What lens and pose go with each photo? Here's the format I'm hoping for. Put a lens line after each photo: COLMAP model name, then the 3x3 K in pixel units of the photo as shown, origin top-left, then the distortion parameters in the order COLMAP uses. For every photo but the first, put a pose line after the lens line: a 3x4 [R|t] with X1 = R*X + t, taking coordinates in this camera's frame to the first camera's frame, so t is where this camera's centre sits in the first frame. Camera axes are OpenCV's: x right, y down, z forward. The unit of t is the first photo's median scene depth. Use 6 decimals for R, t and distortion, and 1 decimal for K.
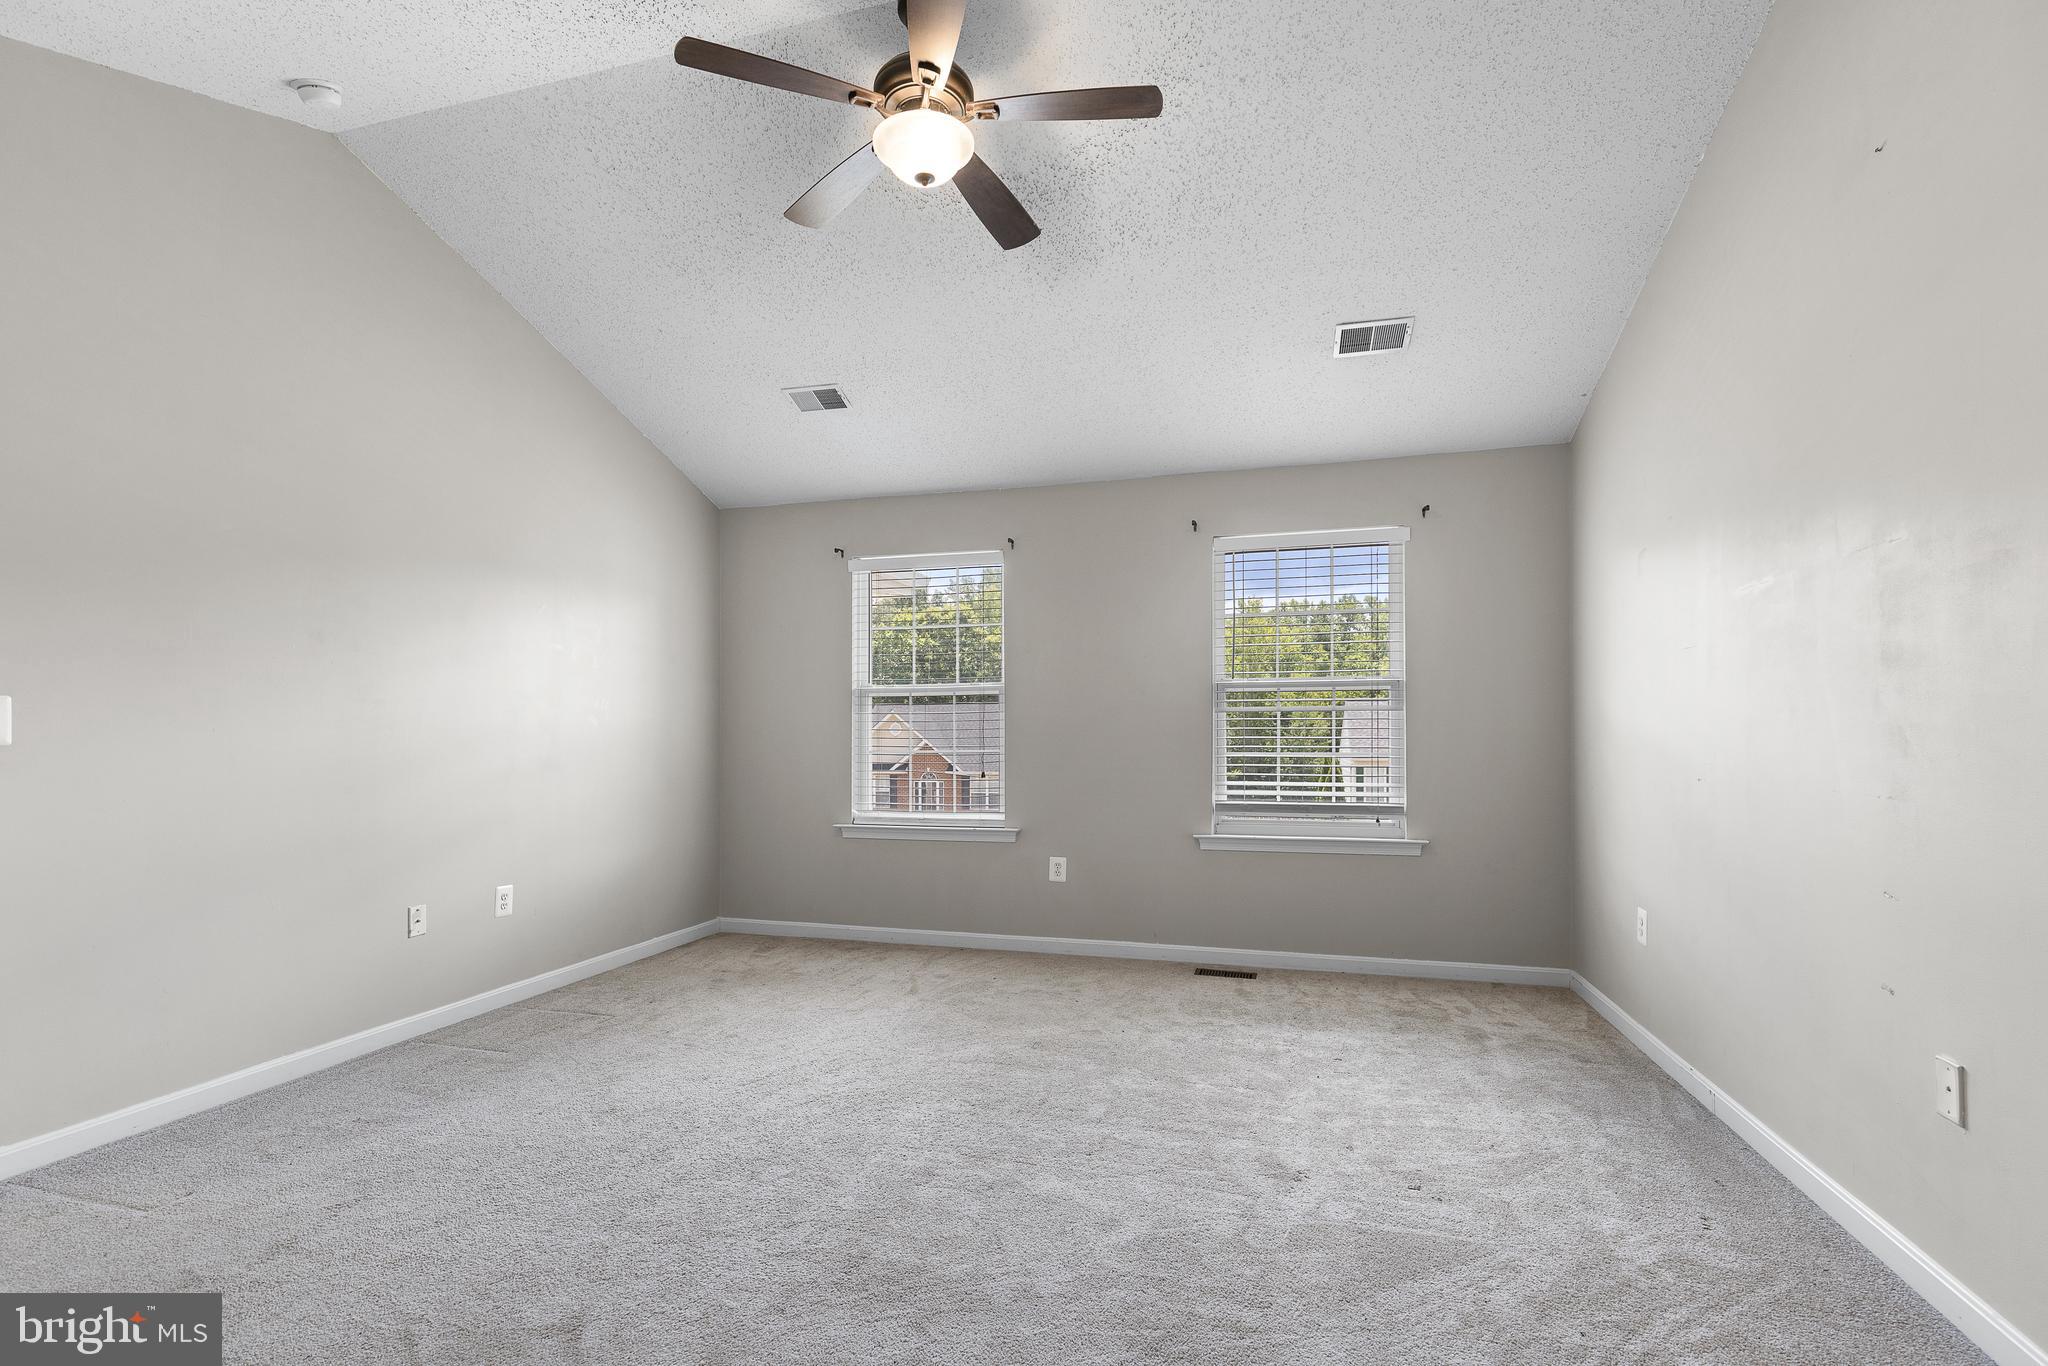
lens RADIAL K [[942.4, 0, 1000.9], [0, 942.4, 712.7], [0, 0, 1]] dist [0.001422, -0.000599]
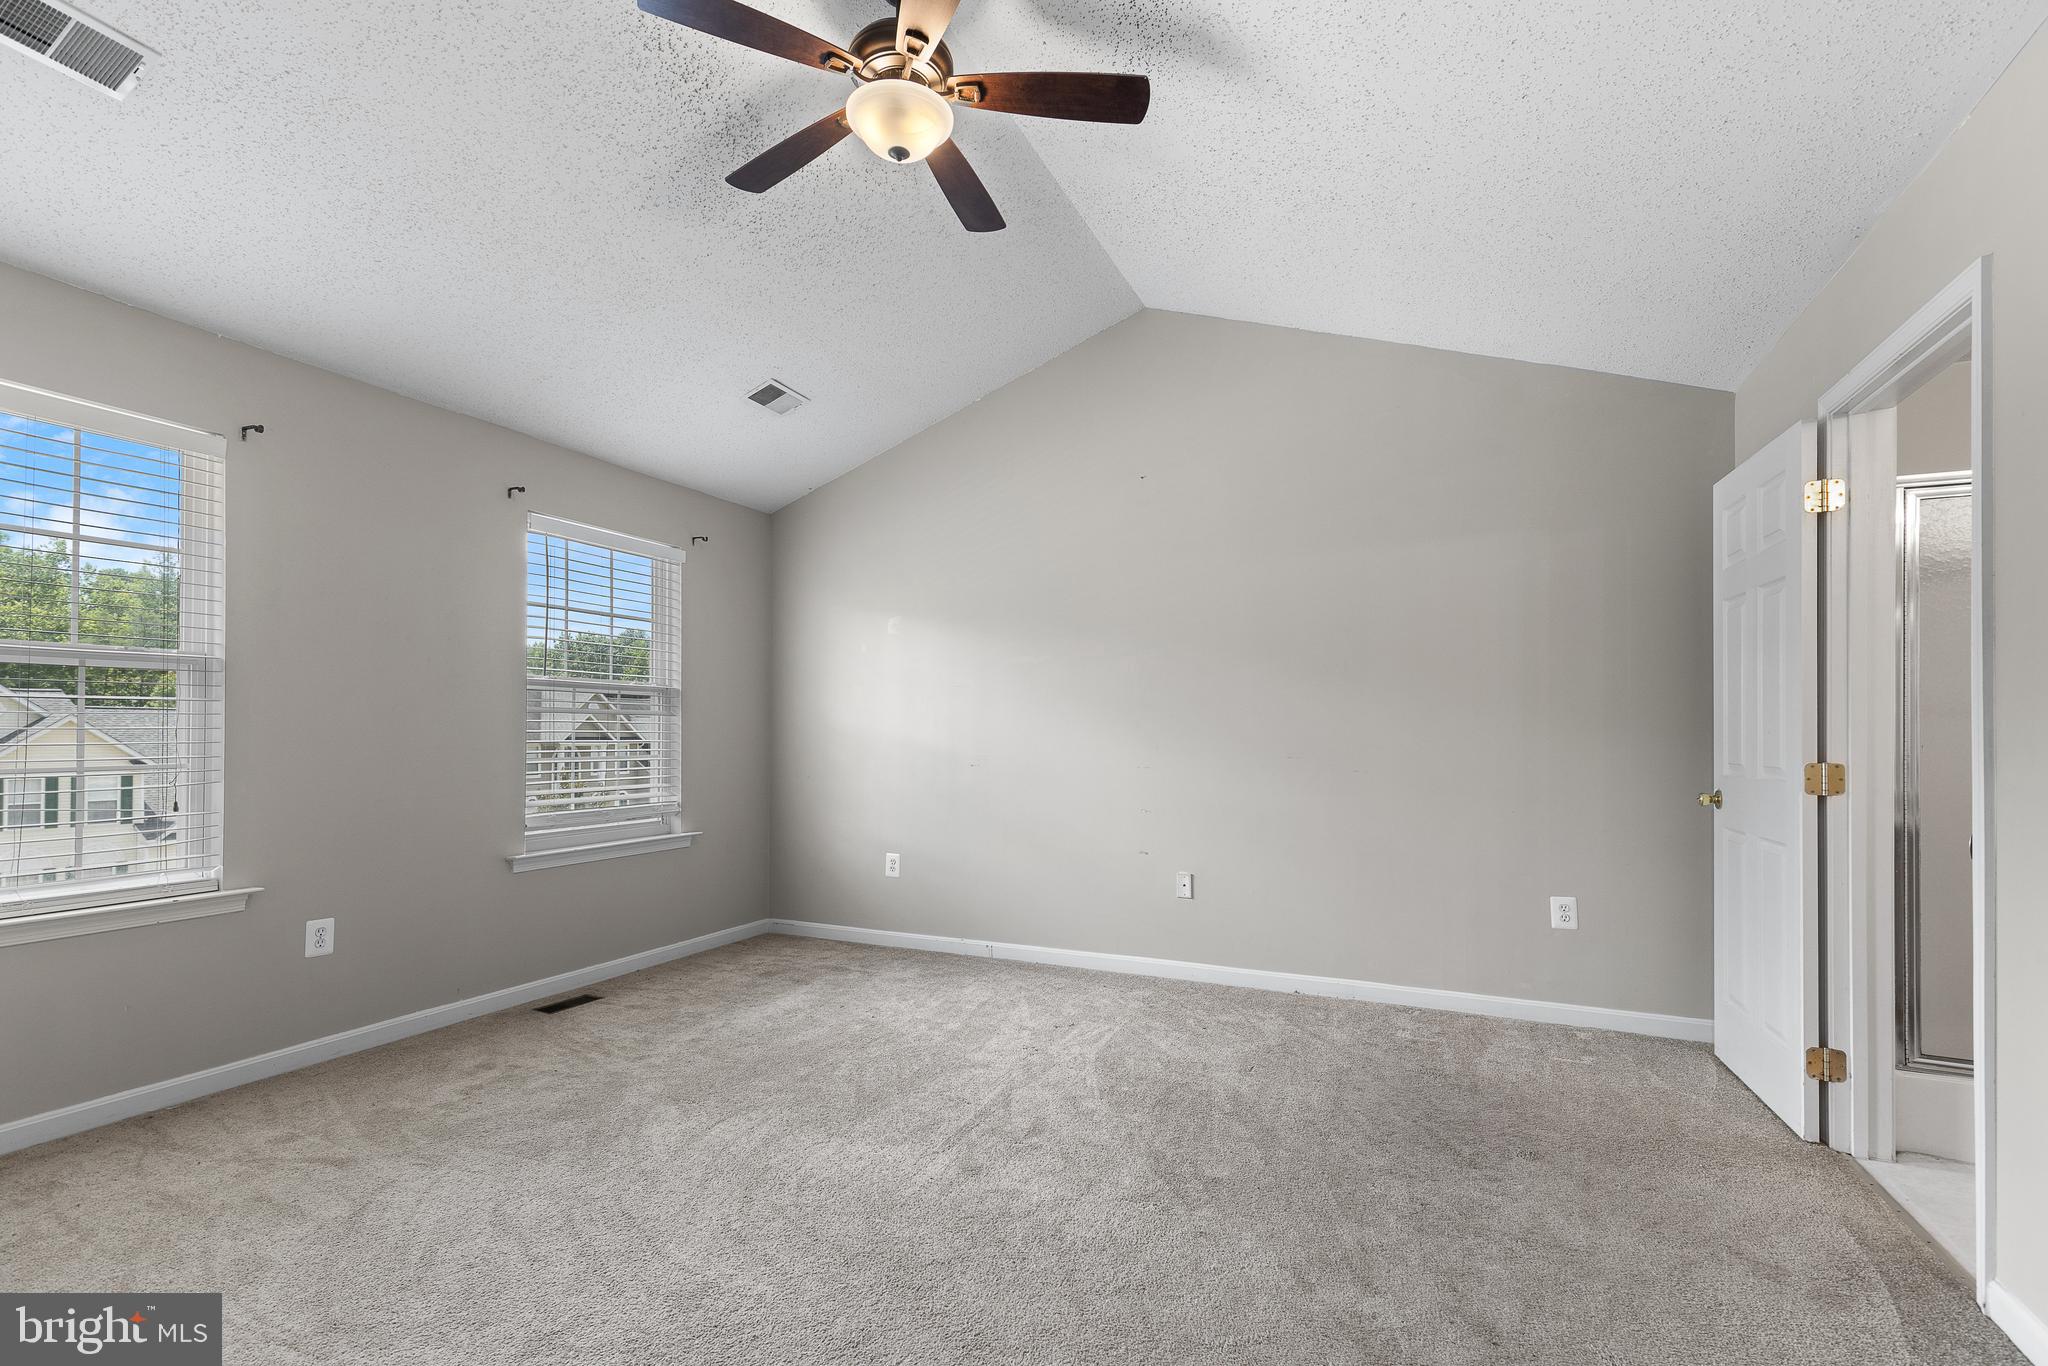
lens RADIAL K [[942.4, 0, 1000.9], [0, 942.4, 712.7], [0, 0, 1]] dist [0.001422, -0.000599]
pose [[0.139210, 0.028664, 0.989848, -0.666664], [-0.023109, 0.999403, -0.025691, 0.012766], [-0.989993, -0.019298, 0.139789, 0.513449]]
